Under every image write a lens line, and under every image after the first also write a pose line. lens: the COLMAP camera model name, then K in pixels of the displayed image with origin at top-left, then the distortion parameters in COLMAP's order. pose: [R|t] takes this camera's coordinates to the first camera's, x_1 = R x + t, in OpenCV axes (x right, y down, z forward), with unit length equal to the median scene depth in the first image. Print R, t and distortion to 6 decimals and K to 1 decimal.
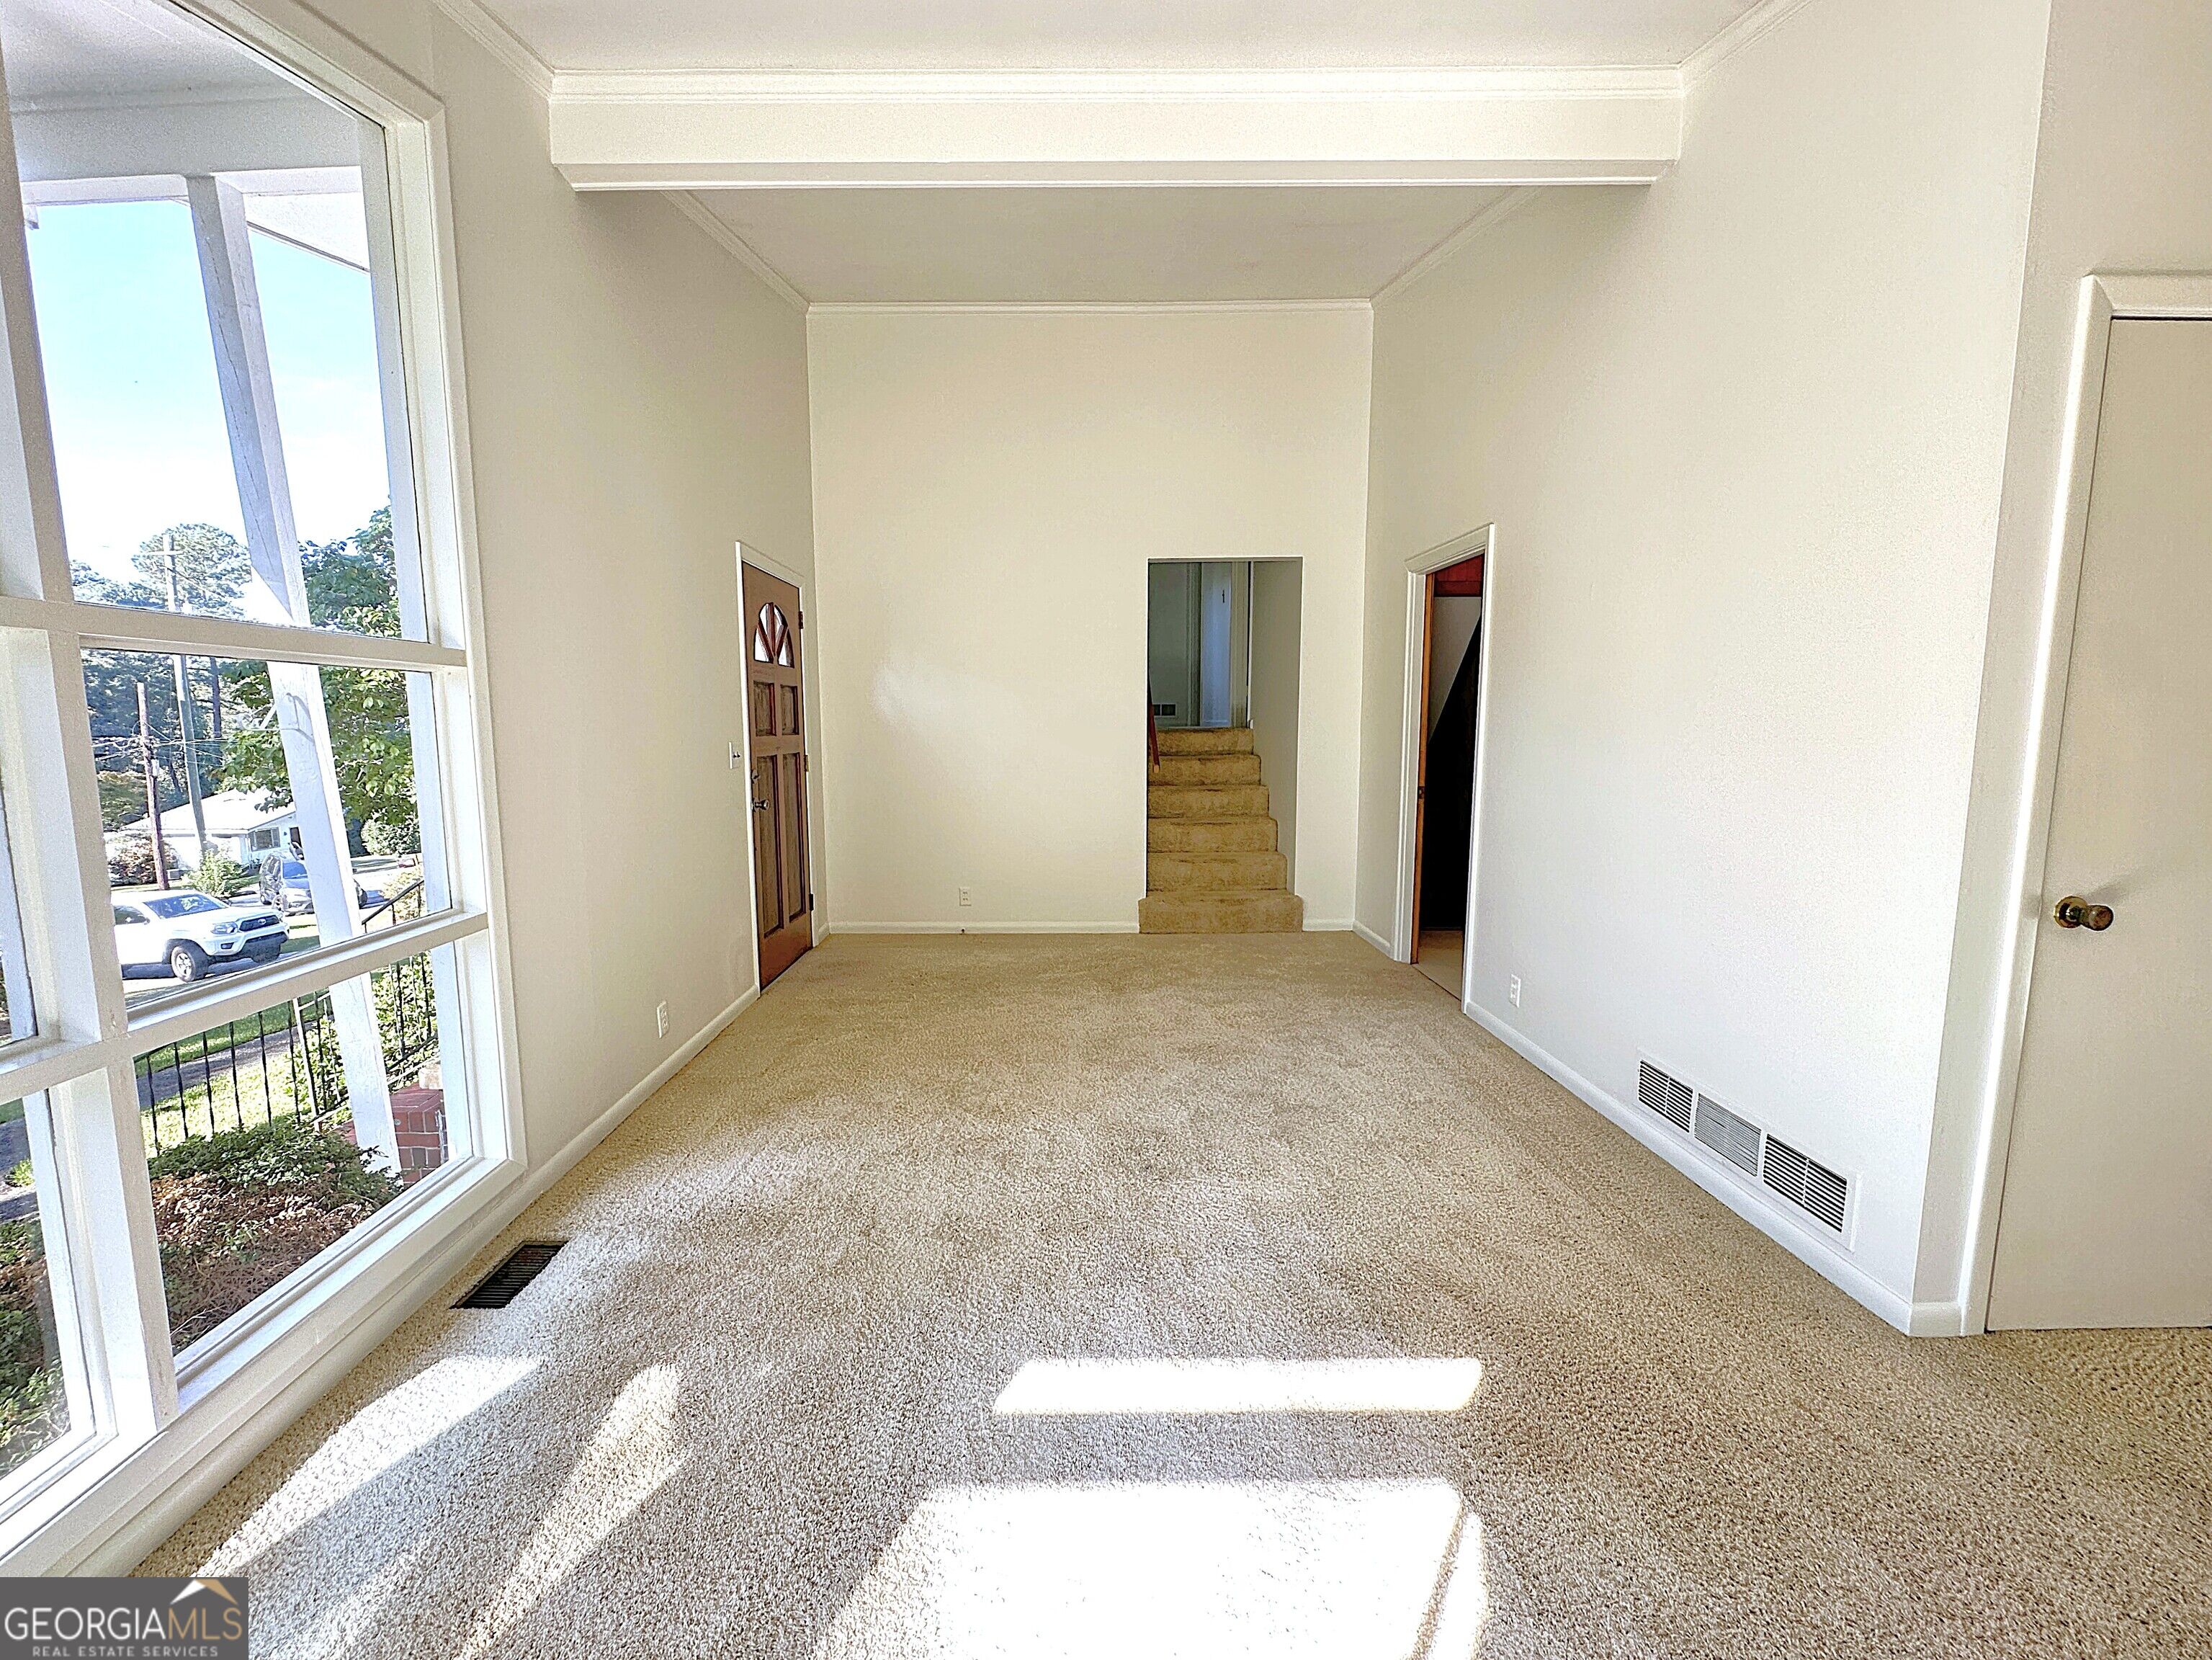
lens RADIAL K [[886.1, 0, 1094.2], [0, 886.1, 826.3], [0, 0, 1]] dist [0.000610, -0.000452]
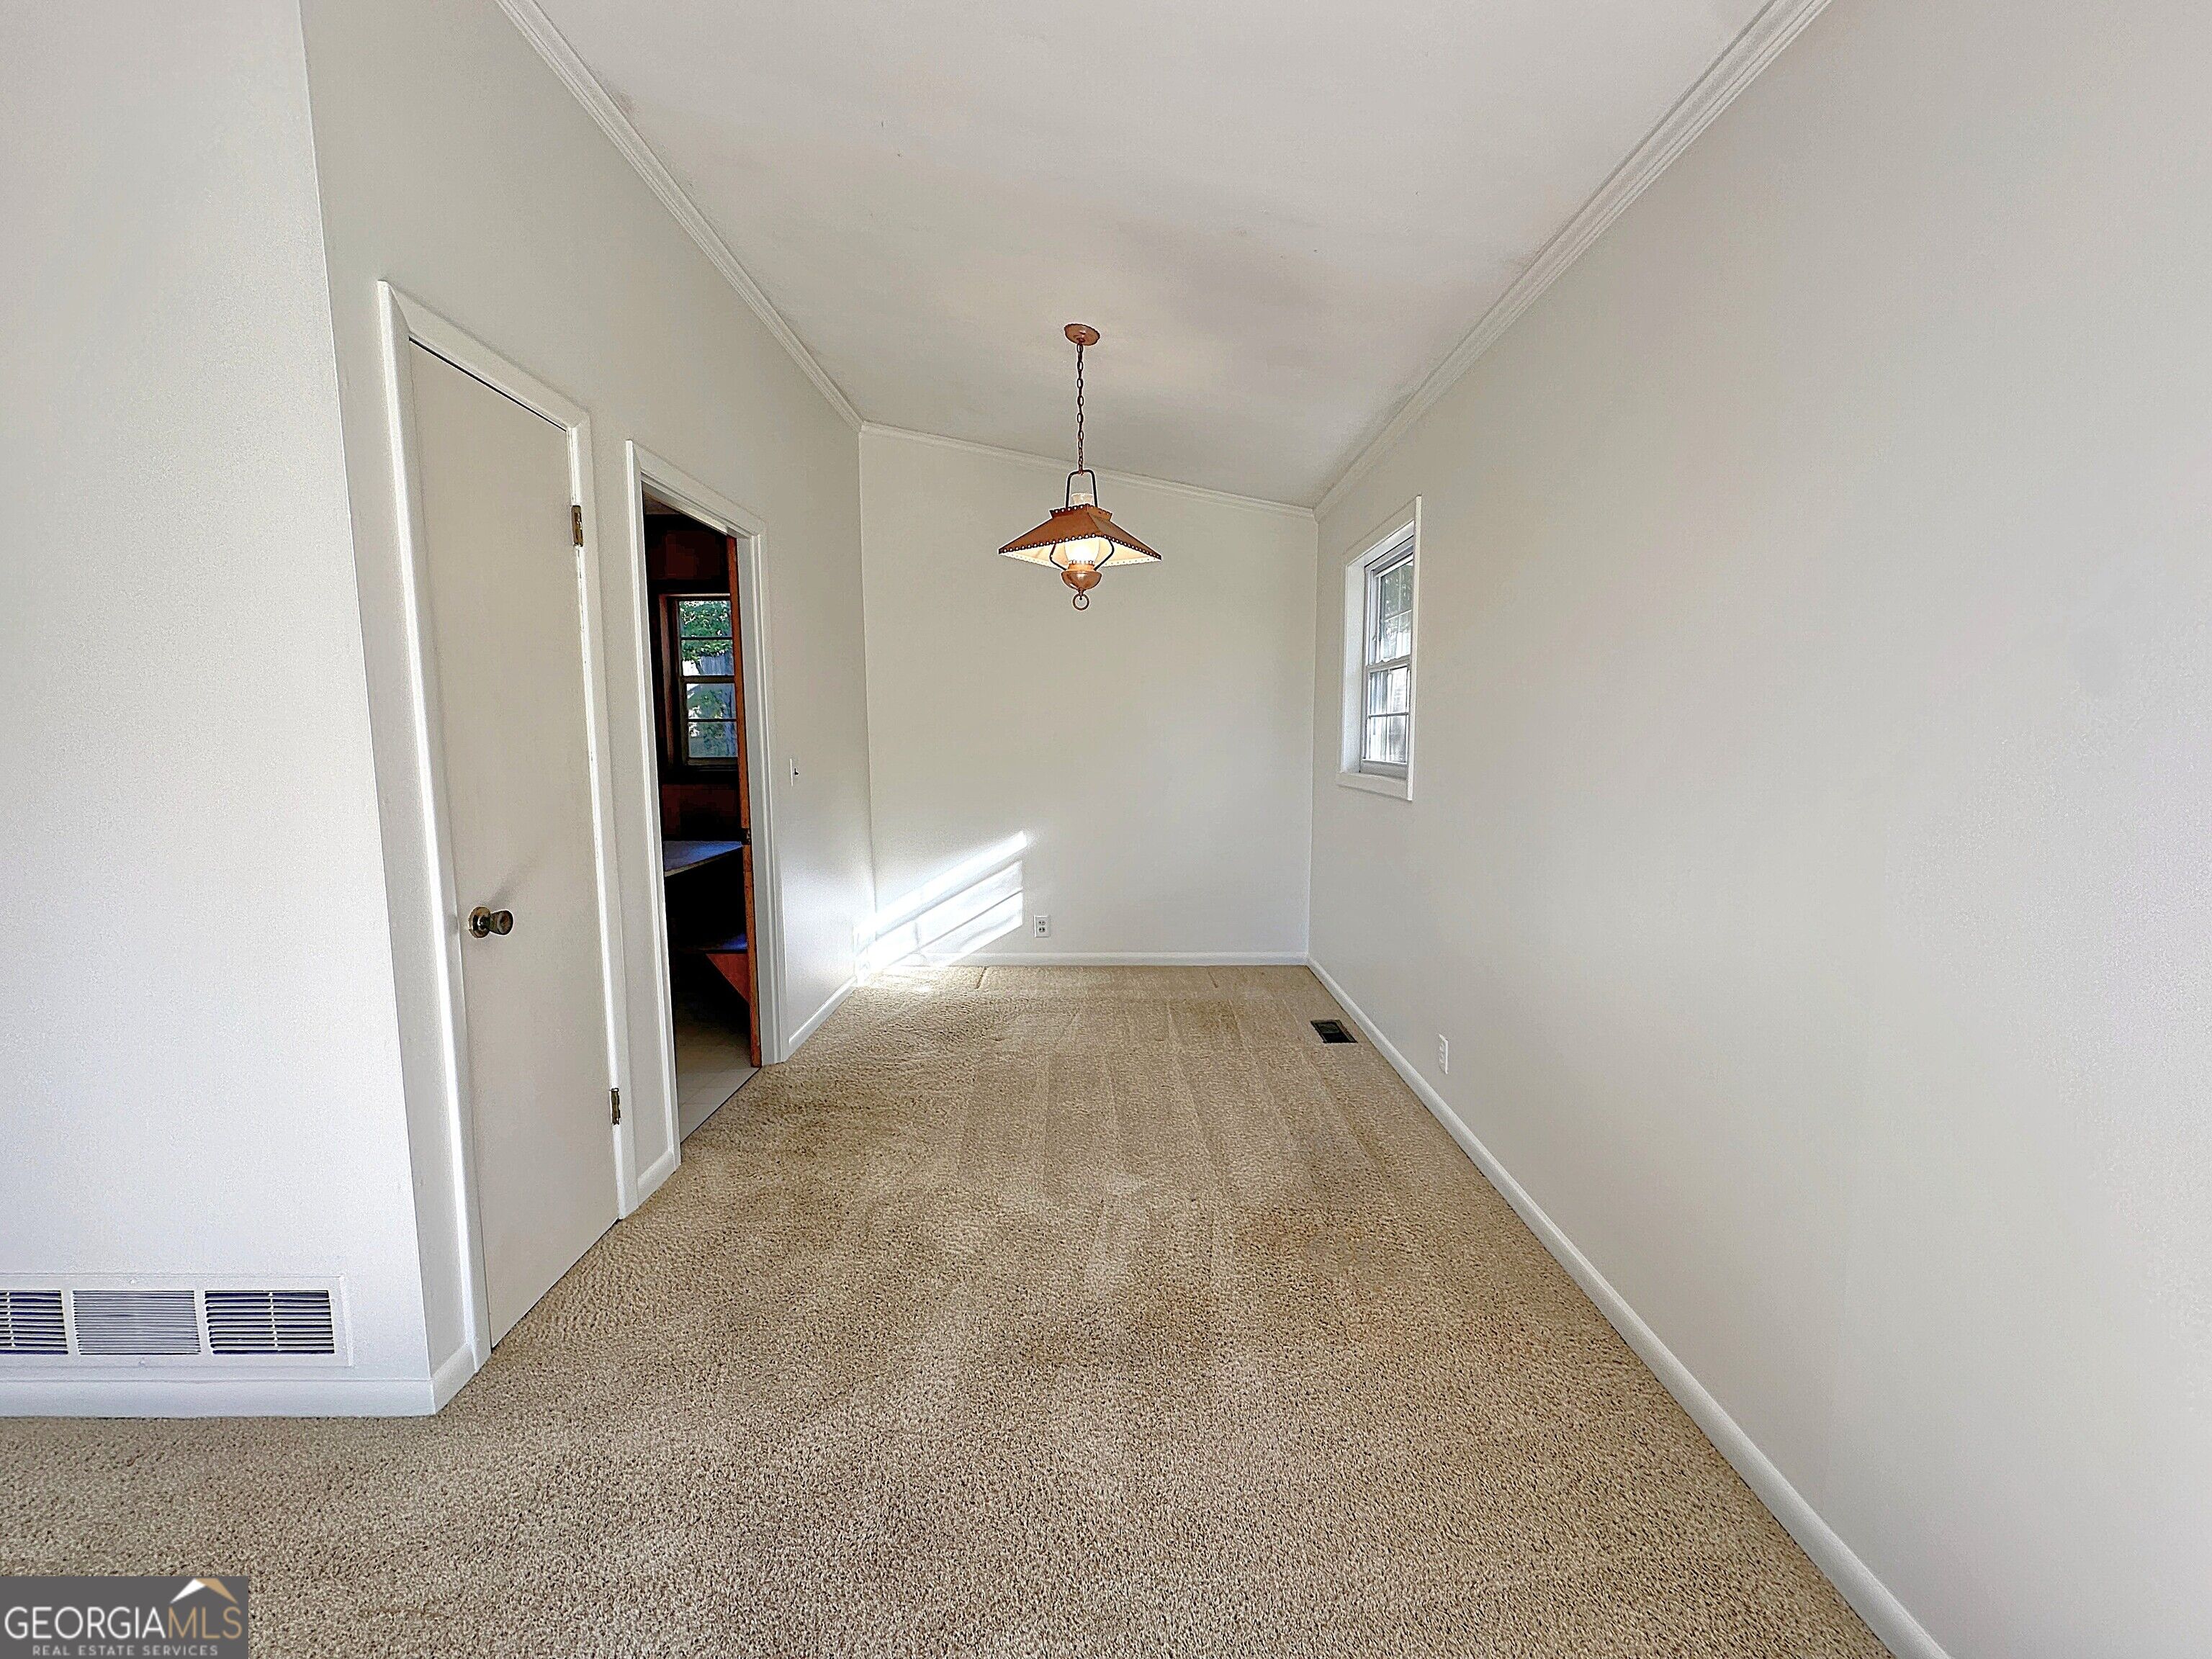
lens RADIAL K [[885.9, 0, 1095.7], [0, 885.9, 832.8], [0, 0, 1]] dist [0.000610, -0.000452]
pose [[0.025371, -0.105305, 0.994116, 0.095266], [0.117278, 0.987883, 0.101652, -0.026589], [-0.992775, 0.114009, 0.037413, 0.223670]]
